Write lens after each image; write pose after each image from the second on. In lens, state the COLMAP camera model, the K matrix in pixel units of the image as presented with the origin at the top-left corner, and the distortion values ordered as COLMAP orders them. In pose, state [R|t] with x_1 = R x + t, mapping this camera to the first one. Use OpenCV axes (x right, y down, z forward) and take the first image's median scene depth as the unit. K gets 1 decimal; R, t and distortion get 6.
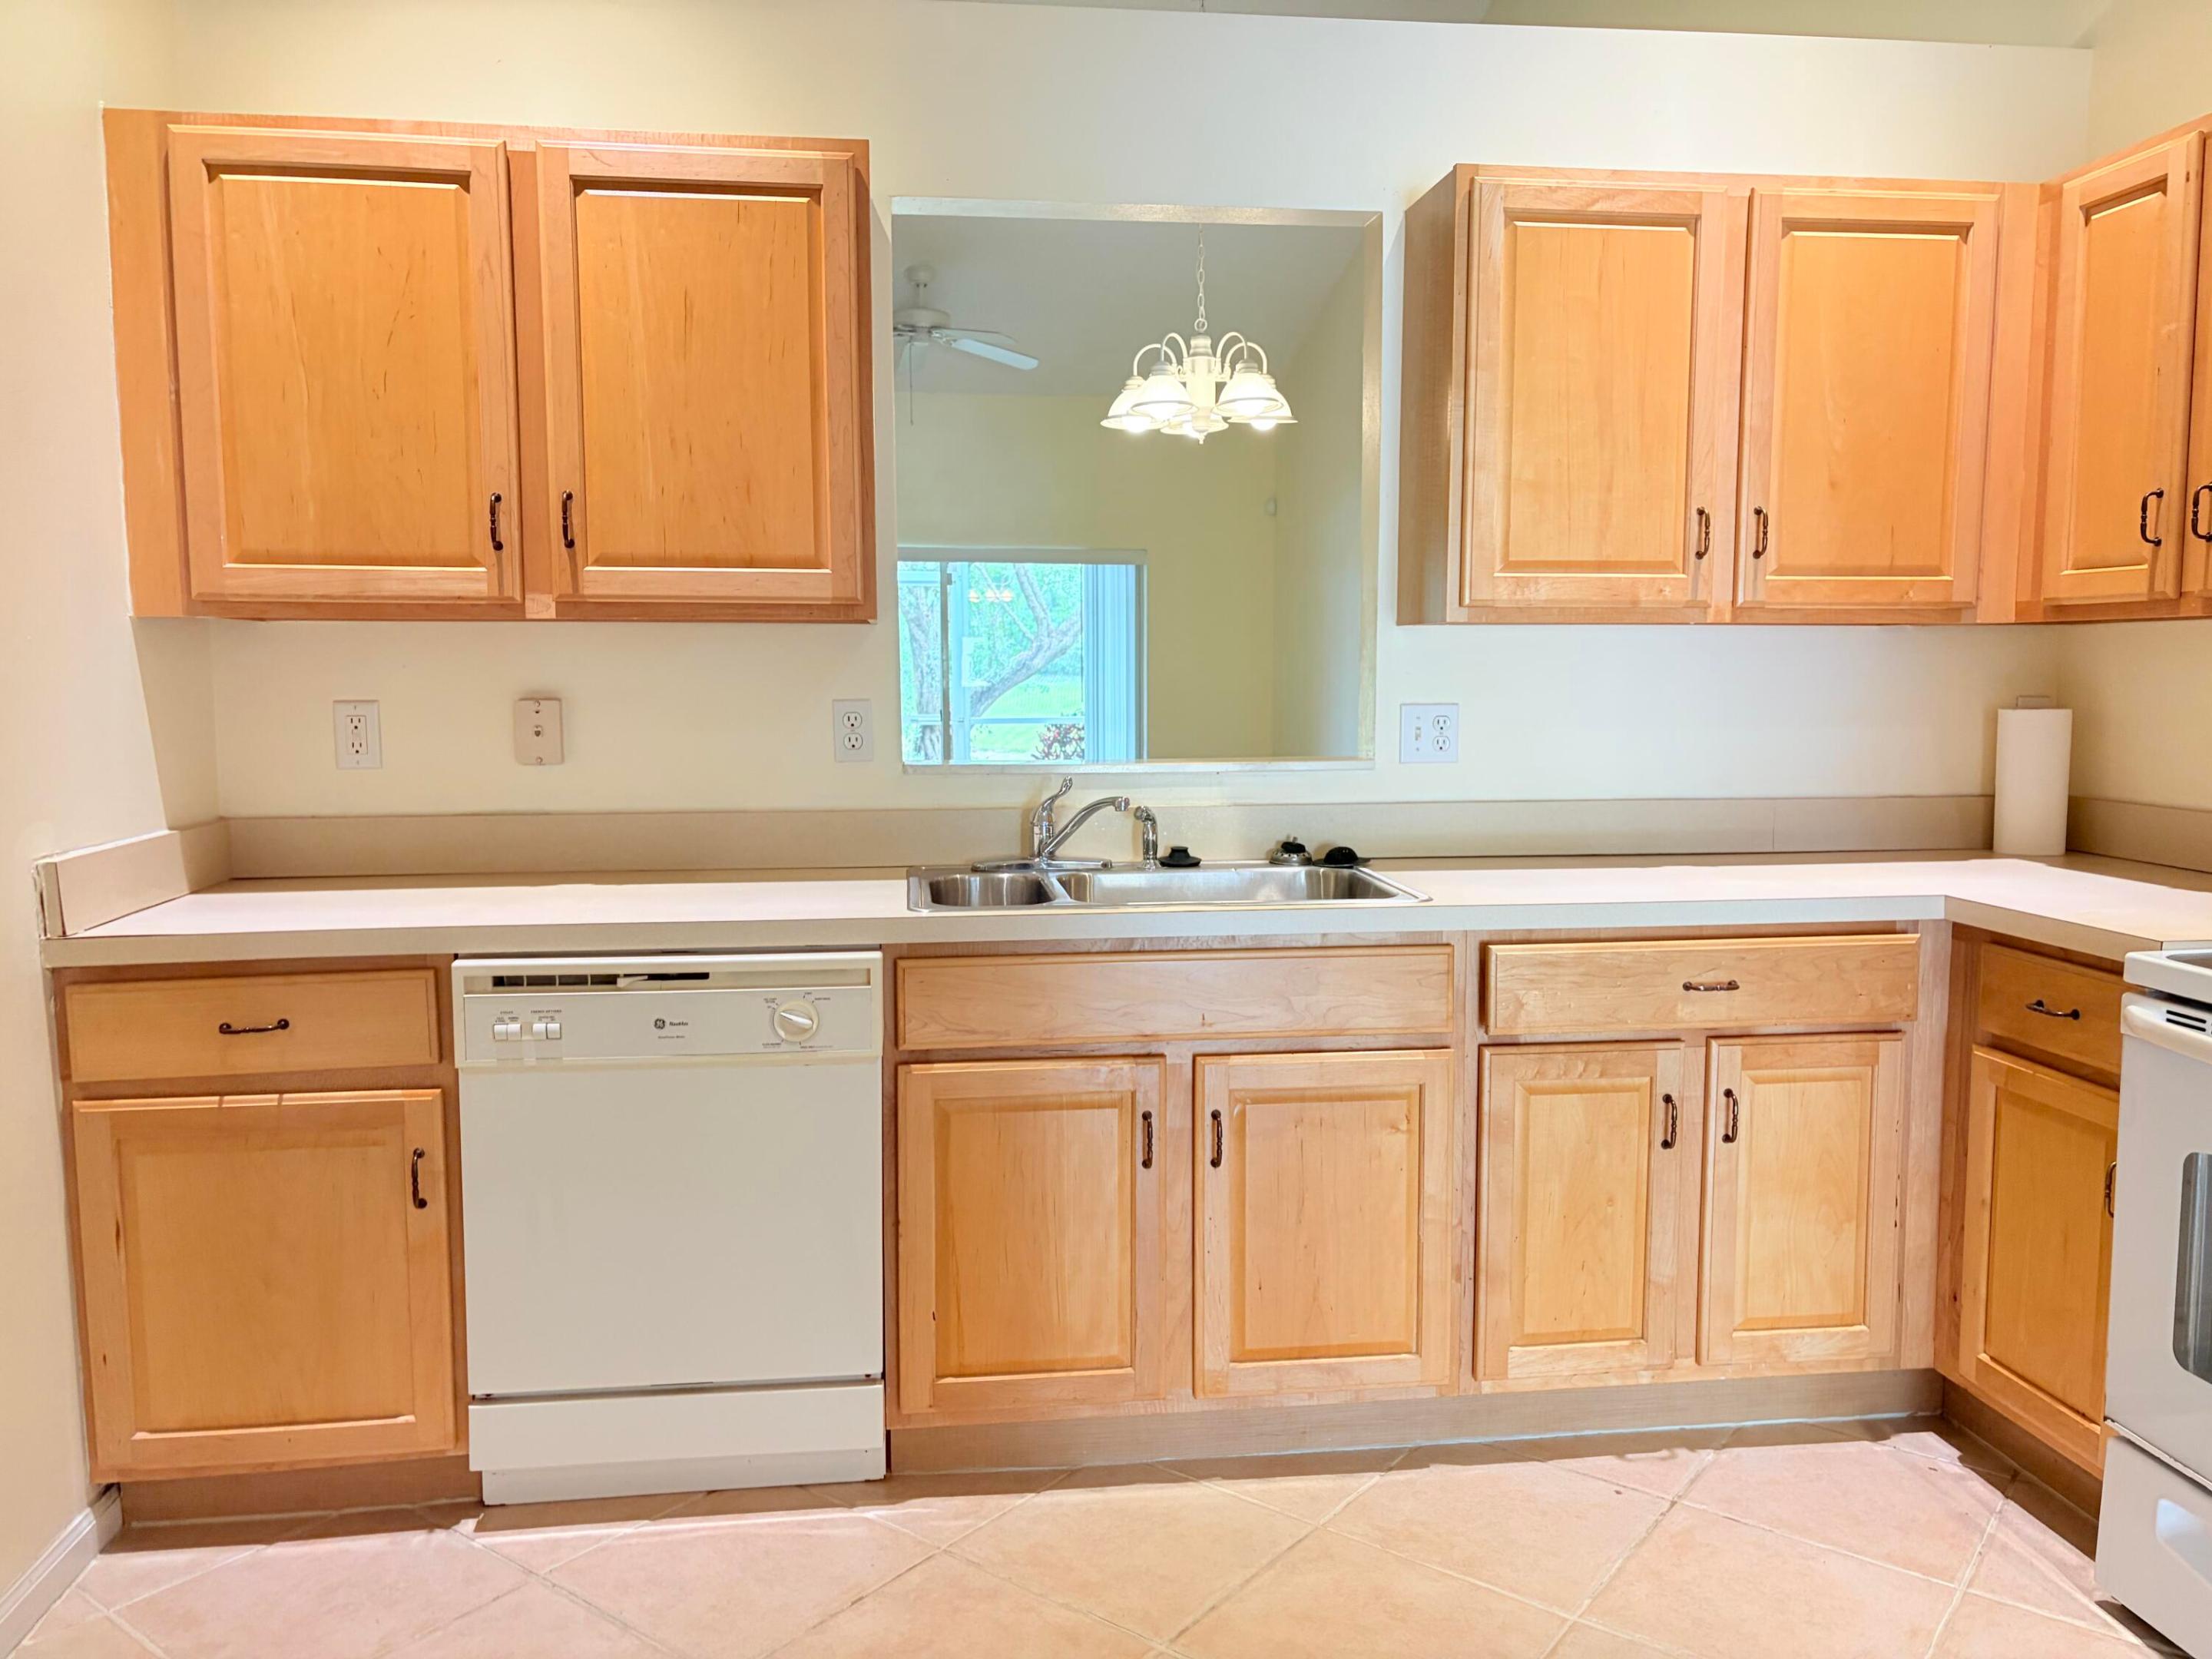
lens RADIAL K [[1639.0, 0, 1106.0], [0, 1639.0, 829.5], [0, 0, 1]] dist [0.015551, 0.002520]
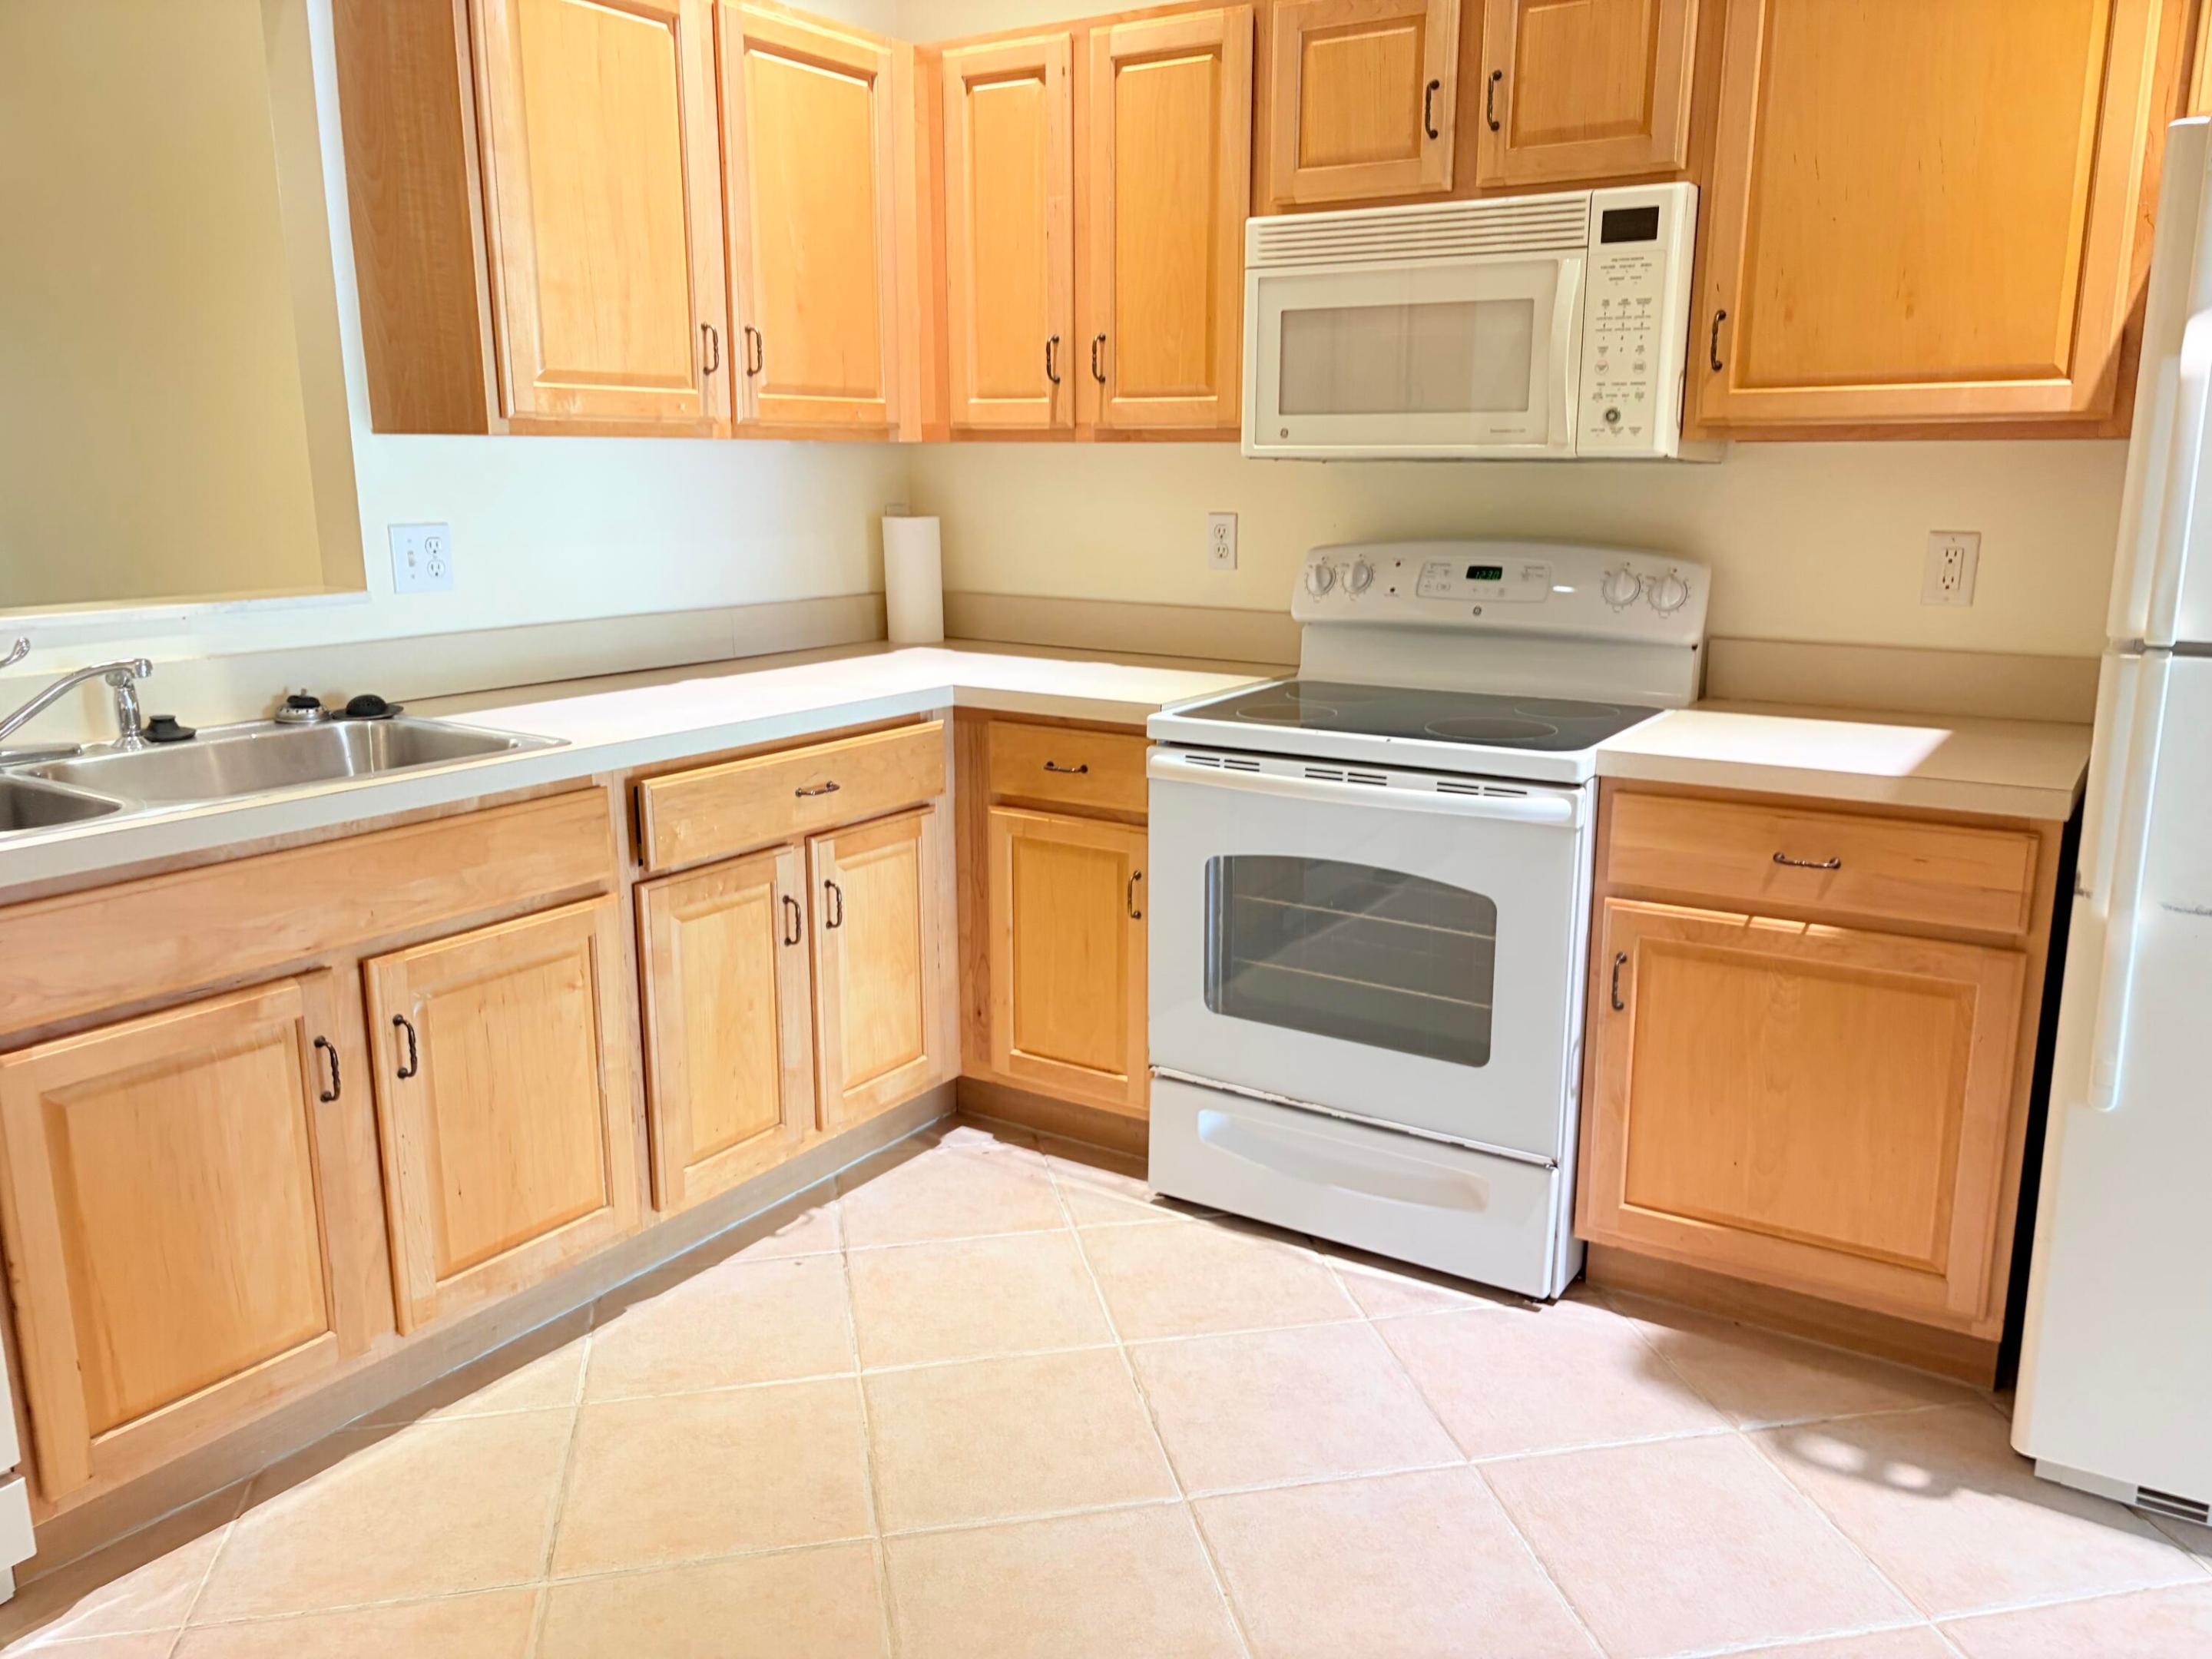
lens RADIAL K [[1664.1, 0, 1106.0], [0, 1664.1, 829.5], [0, 0, 1]] dist [0.033615, -0.045859]
pose [[0.651671, -0.164949, 0.740349, -0.314086], [0.069398, 0.984940, 0.158358, -0.037852], [-0.755320, -0.051819, 0.653304, 0.138287]]
